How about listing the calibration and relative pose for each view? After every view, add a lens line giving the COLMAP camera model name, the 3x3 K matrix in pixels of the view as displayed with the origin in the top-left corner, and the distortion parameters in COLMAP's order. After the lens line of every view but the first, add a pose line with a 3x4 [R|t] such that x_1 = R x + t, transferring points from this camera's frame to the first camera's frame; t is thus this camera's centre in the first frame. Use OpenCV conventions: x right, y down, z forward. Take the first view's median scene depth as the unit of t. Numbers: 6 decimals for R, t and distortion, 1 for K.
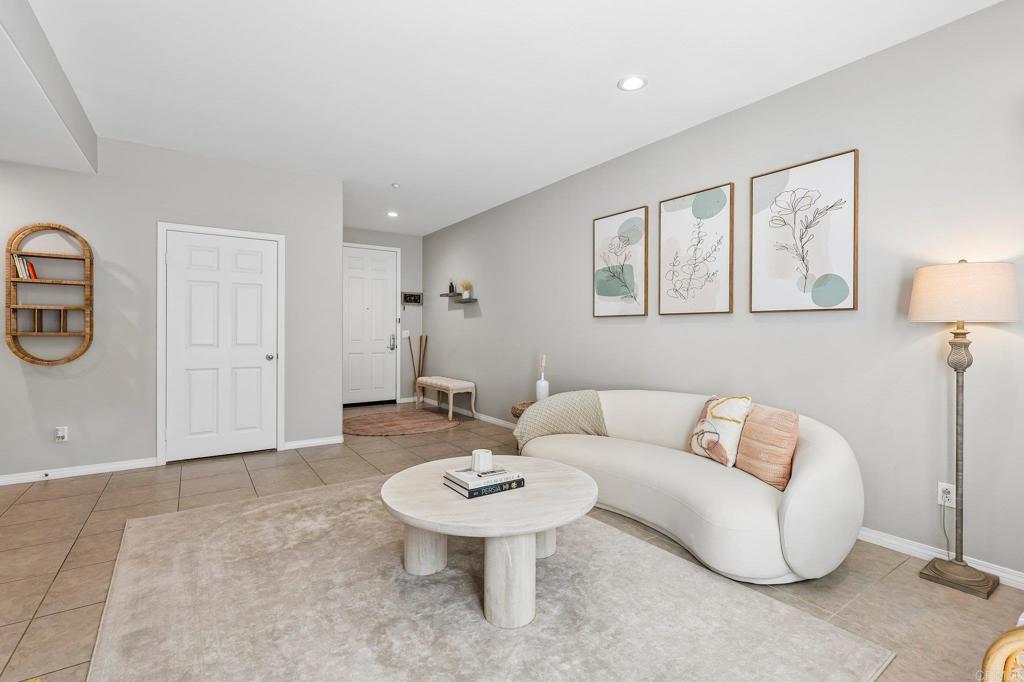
lens RADIAL K [[468.3, 0, 512.4], [0, 468.3, 332.7], [0, 0, 1]] dist [0.007051, 0.000110]
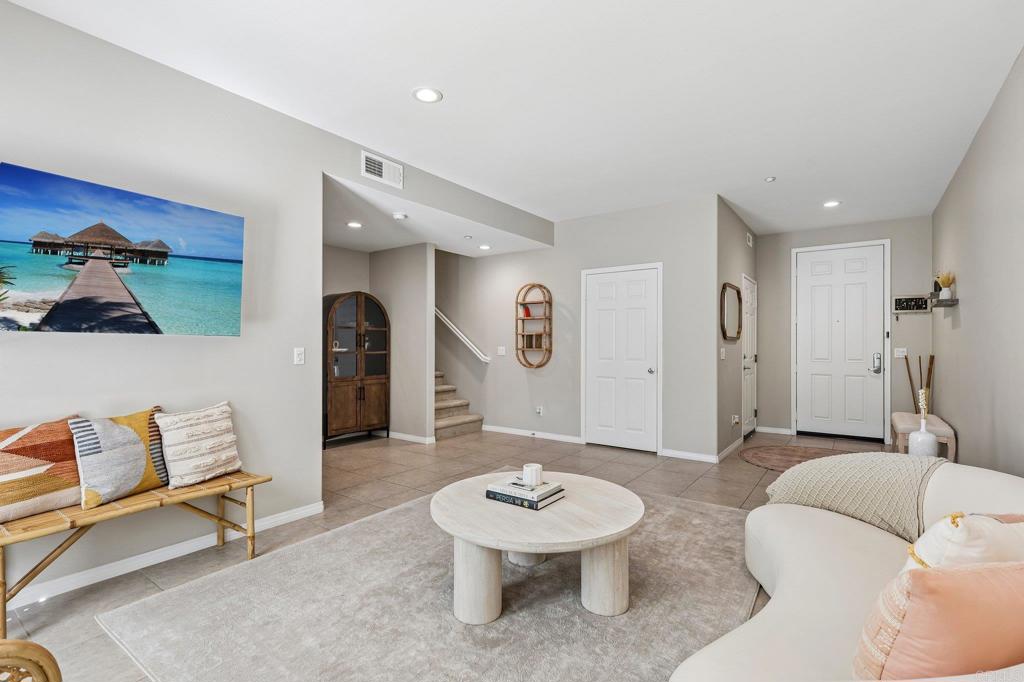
lens RADIAL K [[468.3, 0, 516.1], [0, 468.3, 341.7], [0, 0, 1]] dist [0.007051, 0.000110]
pose [[0.344287, -0.008020, -0.938830, 0.491299], [-0.006620, 0.999918, -0.010970, -0.004866], [0.938841, 0.009991, 0.344205, 0.332225]]
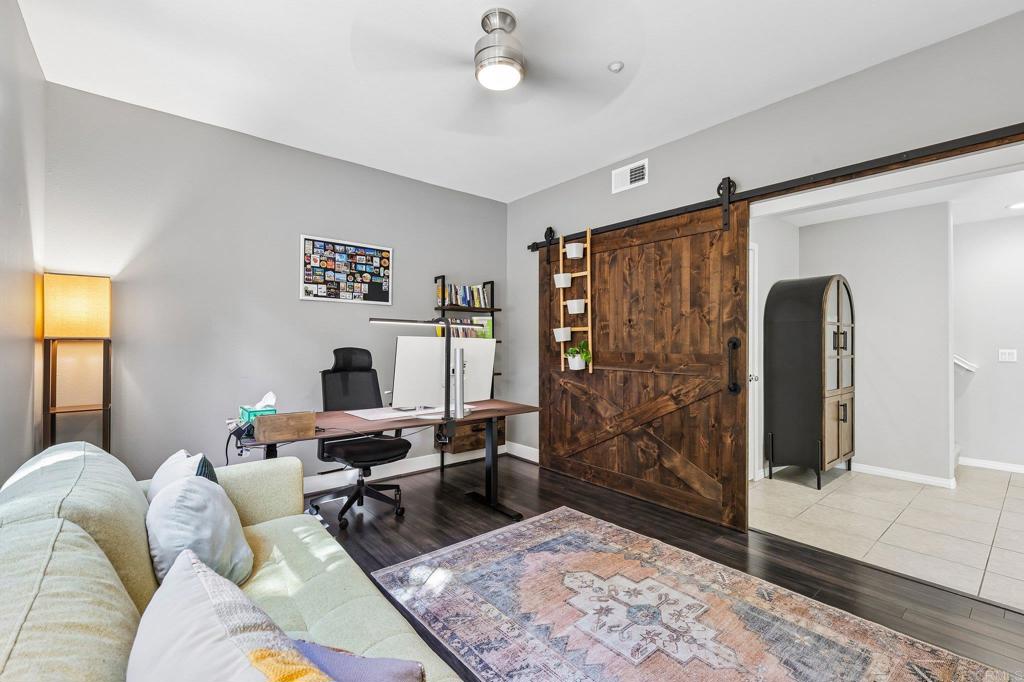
lens RADIAL K [[448.2, 0, 512.8], [0, 448.2, 334.7], [0, 0, 1]] dist [0.006192, -0.001631]
pose [[0.095438, -0.016625, -0.995297, -0.067531], [-0.006317, 0.999830, -0.017307, -0.010164], [0.995415, 0.007939, 0.095317, -0.421558]]
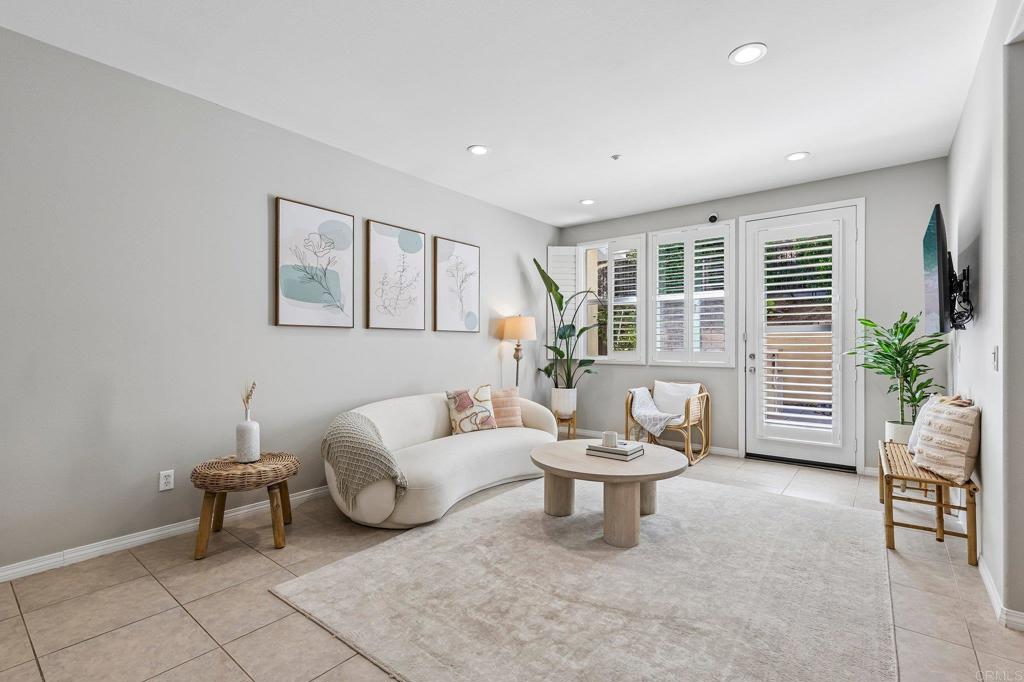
lens RADIAL K [[468.3, 0, 512.0], [0, 468.3, 343.0], [0, 0, 1]] dist [0.007051, 0.000110]
pose [[-0.289248, 0.000148, 0.957254, -0.715710], [0.002000, 0.999998, 0.000450, -0.004970], [-0.957252, 0.002045, -0.289247, 0.925350]]
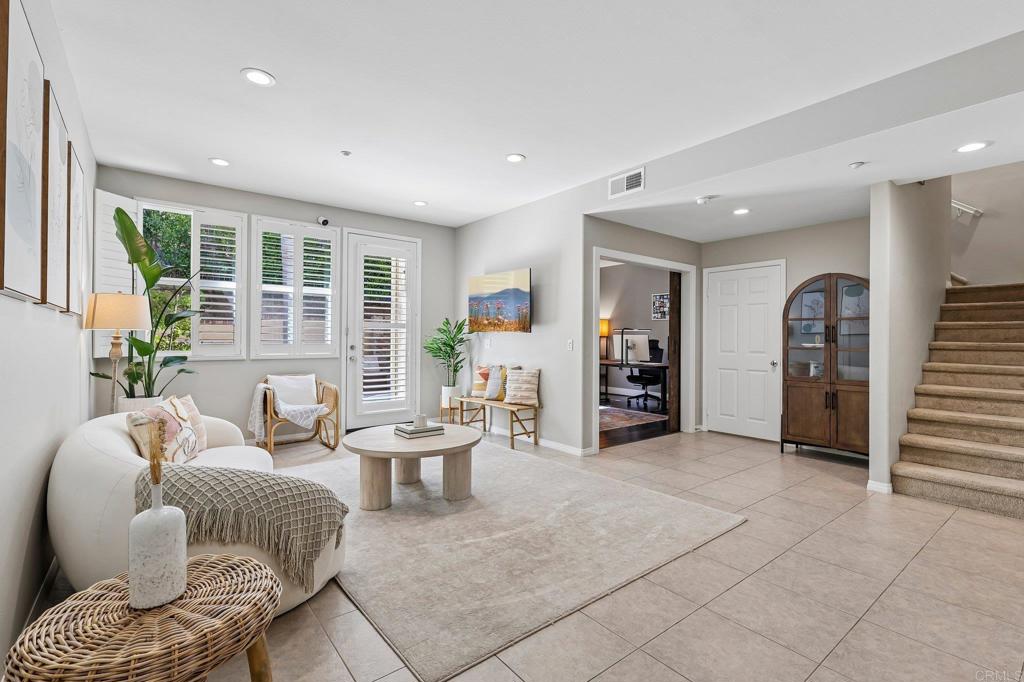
lens RADIAL K [[468.3, 0, 512.6], [0, 468.3, 337.1], [0, 0, 1]] dist [0.007051, 0.000110]
pose [[-0.997347, -0.009746, -0.072144, -0.142316], [-0.009960, 0.999947, 0.002605, -0.008993], [0.072114, 0.003317, -0.997391, 1.435670]]
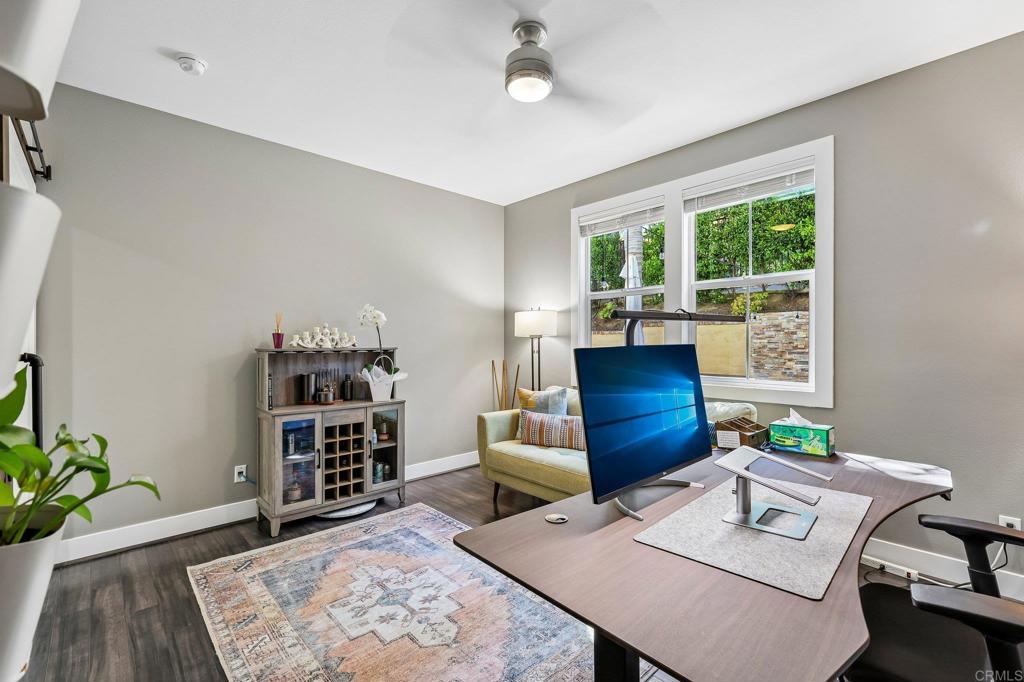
lens RADIAL K [[448.2, 0, 518.9], [0, 448.2, 346.1], [0, 0, 1]] dist [0.006192, -0.001631]
pose [[-0.154917, -0.010307, 0.987874, -1.104102], [0.004556, 0.999927, 0.011147, -0.022913], [-0.987917, 0.006227, -0.154859, -0.295269]]
